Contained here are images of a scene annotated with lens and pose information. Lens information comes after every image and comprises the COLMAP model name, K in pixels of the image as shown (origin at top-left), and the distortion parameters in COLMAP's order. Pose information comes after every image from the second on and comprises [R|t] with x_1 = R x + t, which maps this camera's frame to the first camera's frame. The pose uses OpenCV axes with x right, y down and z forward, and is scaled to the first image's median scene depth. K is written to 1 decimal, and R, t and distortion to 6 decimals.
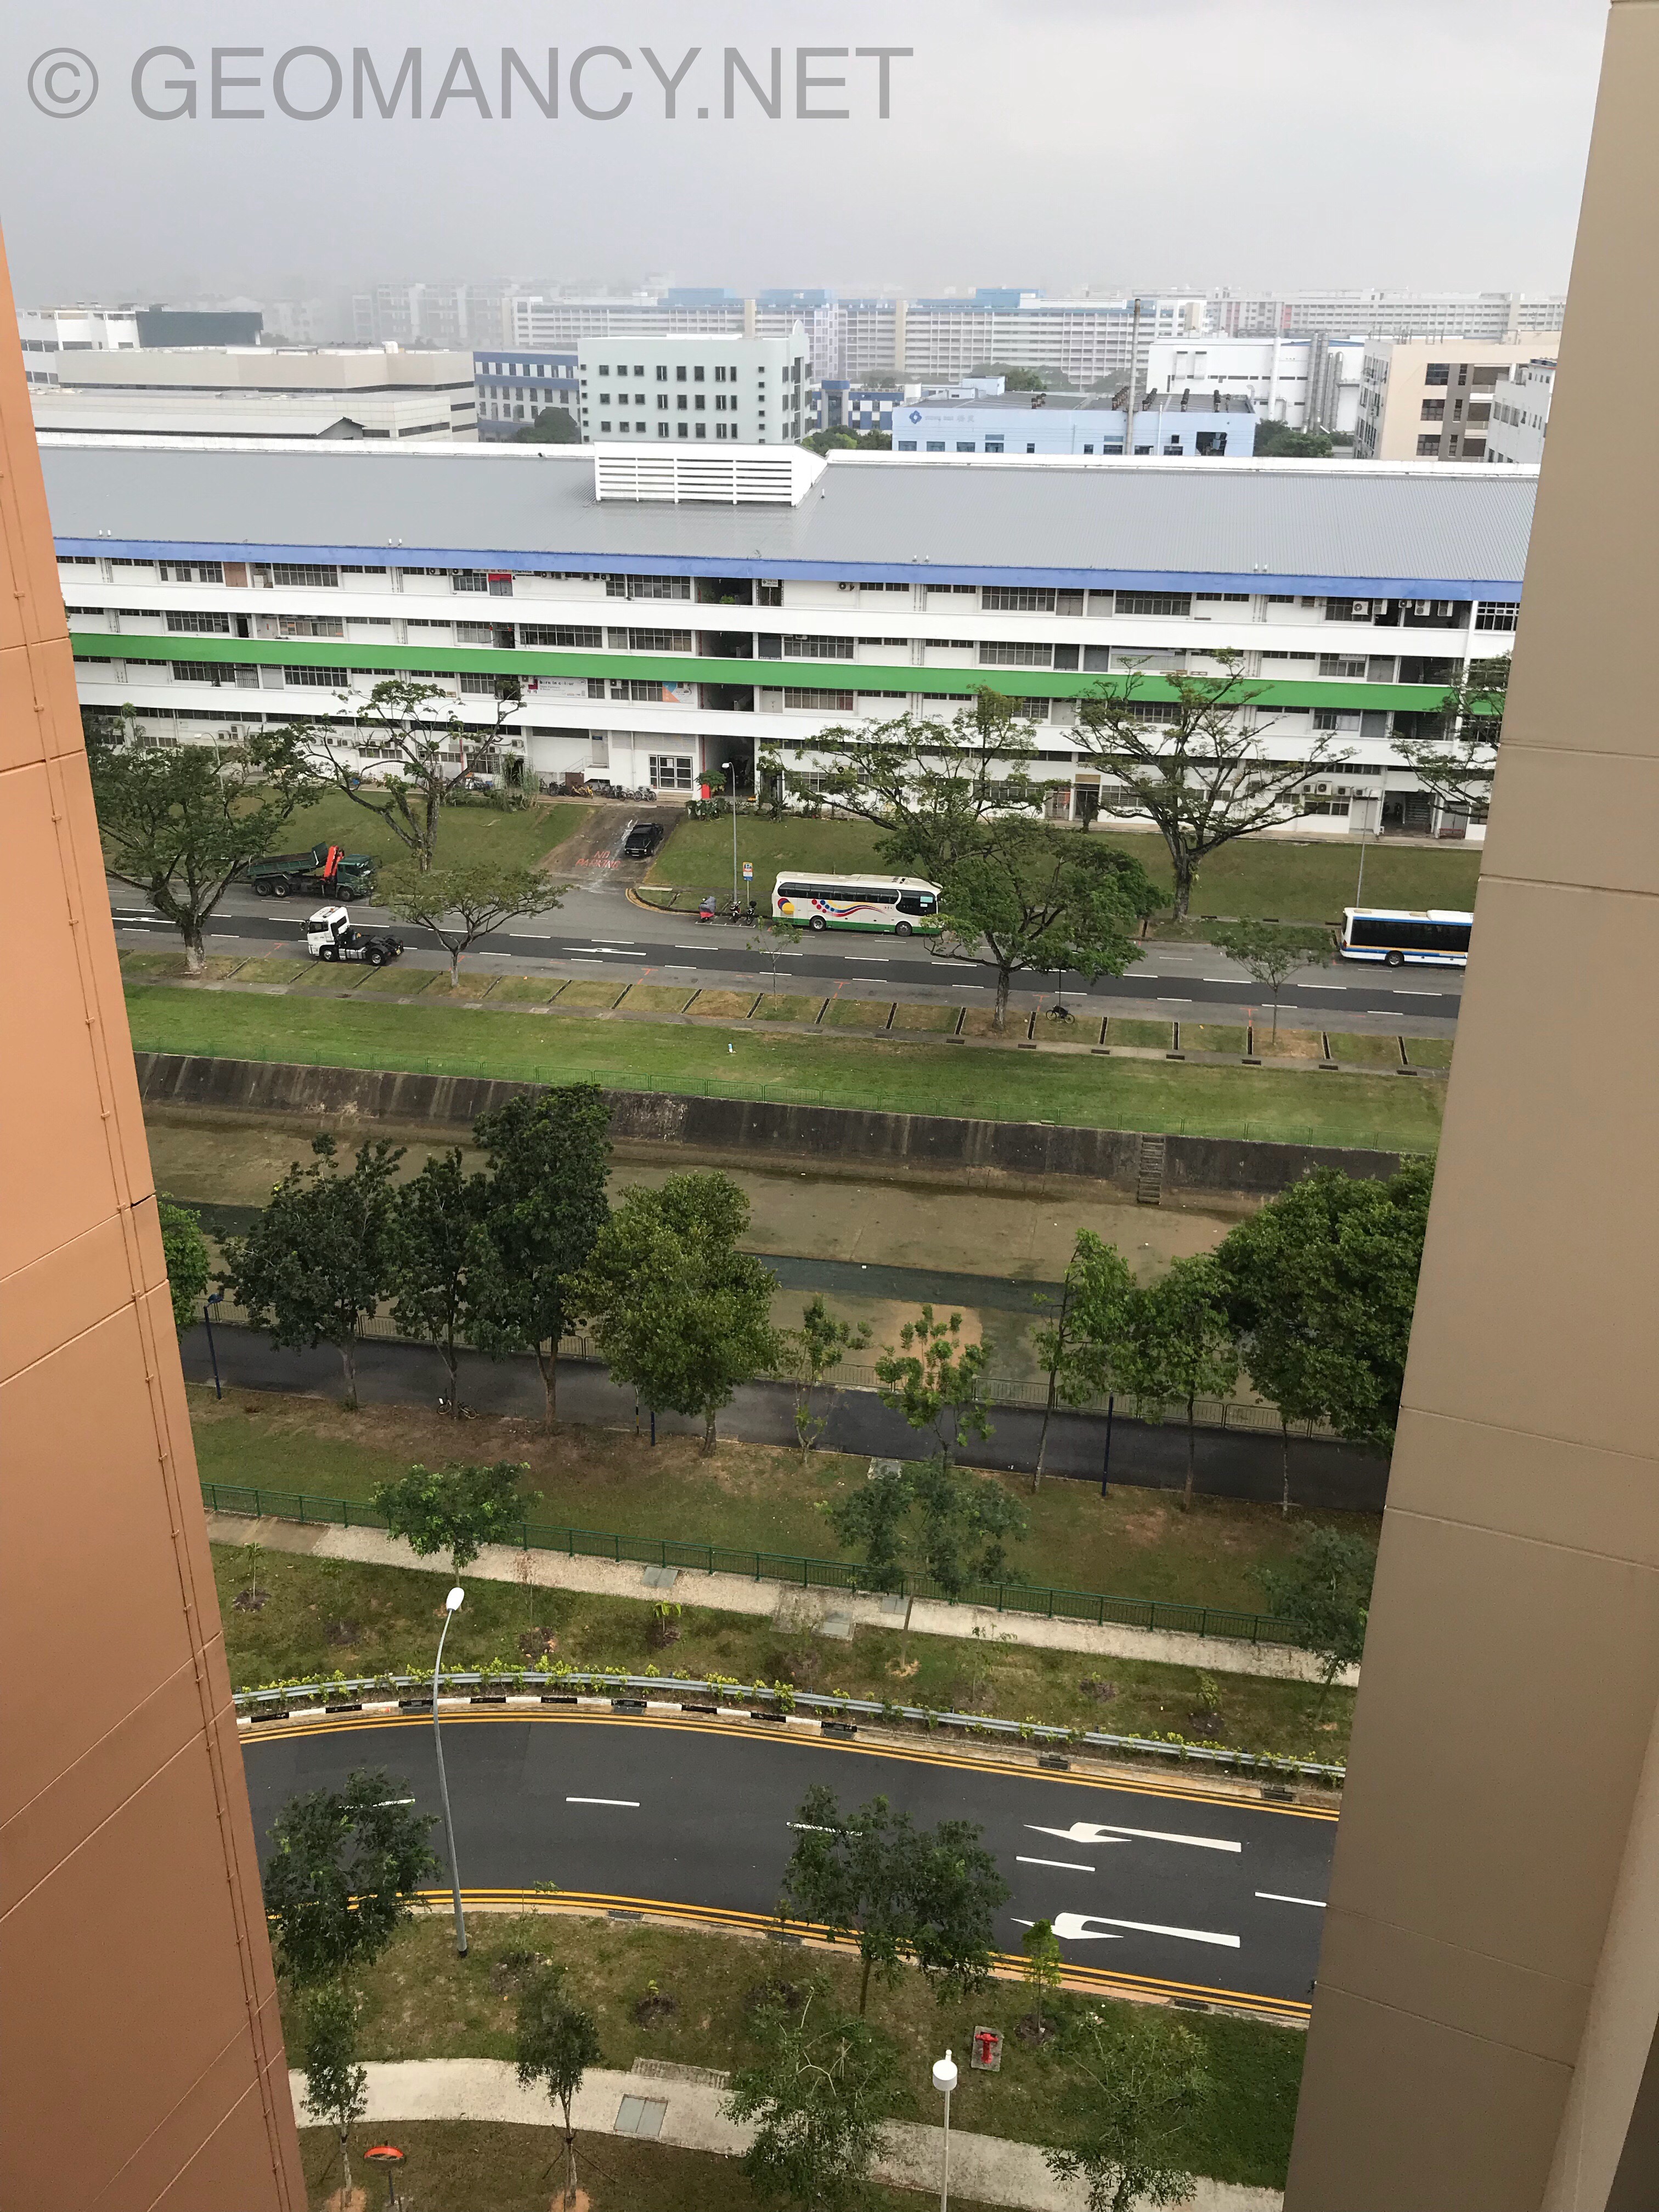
lens RADIAL K [[1813.2, 0, 829.5], [0, 1813.2, 1106.0], [0, 0, 1]] dist [0.141291, -0.063636]
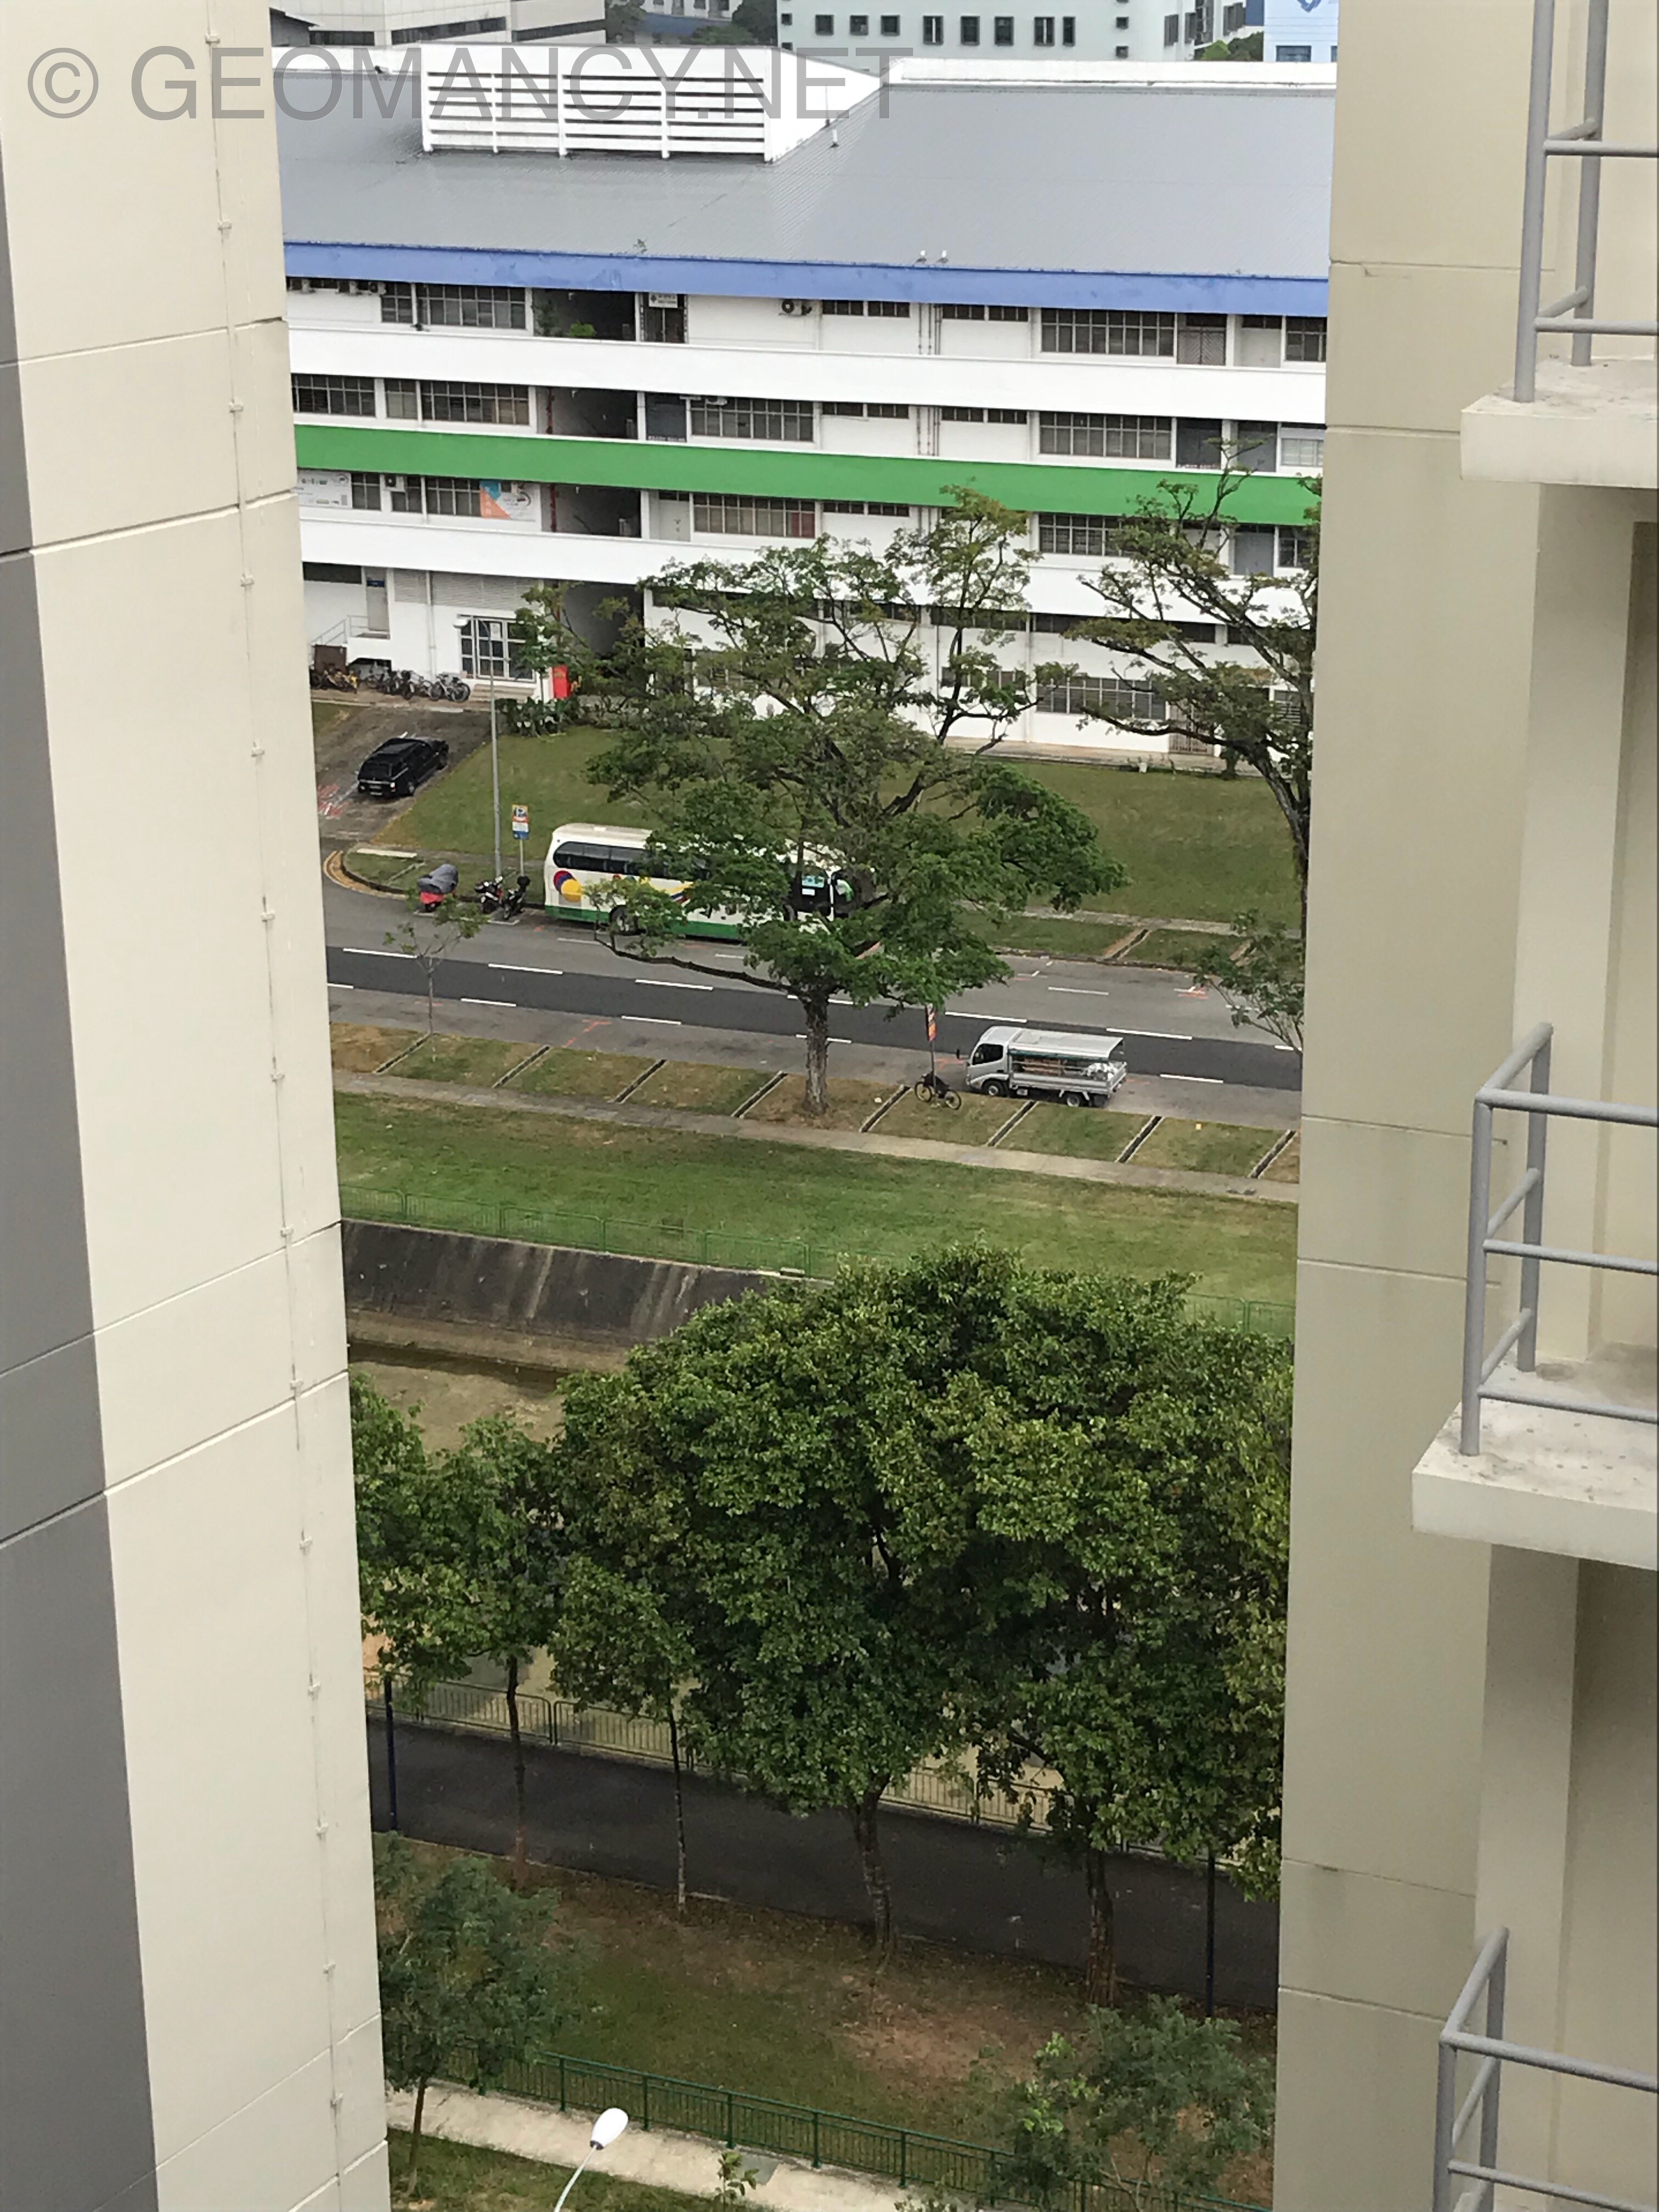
lens RADIAL K [[3756.5, 0, 829.5], [0, 3756.5, 1106.0], [0, 0, 1]] dist [0.254586, 0.179631]
pose [[0.983070, 0.043399, -0.178015, 0.222131], [-0.057452, 0.995560, -0.074563, 0.028755], [0.173989, 0.083528, 0.981199, -0.060748]]
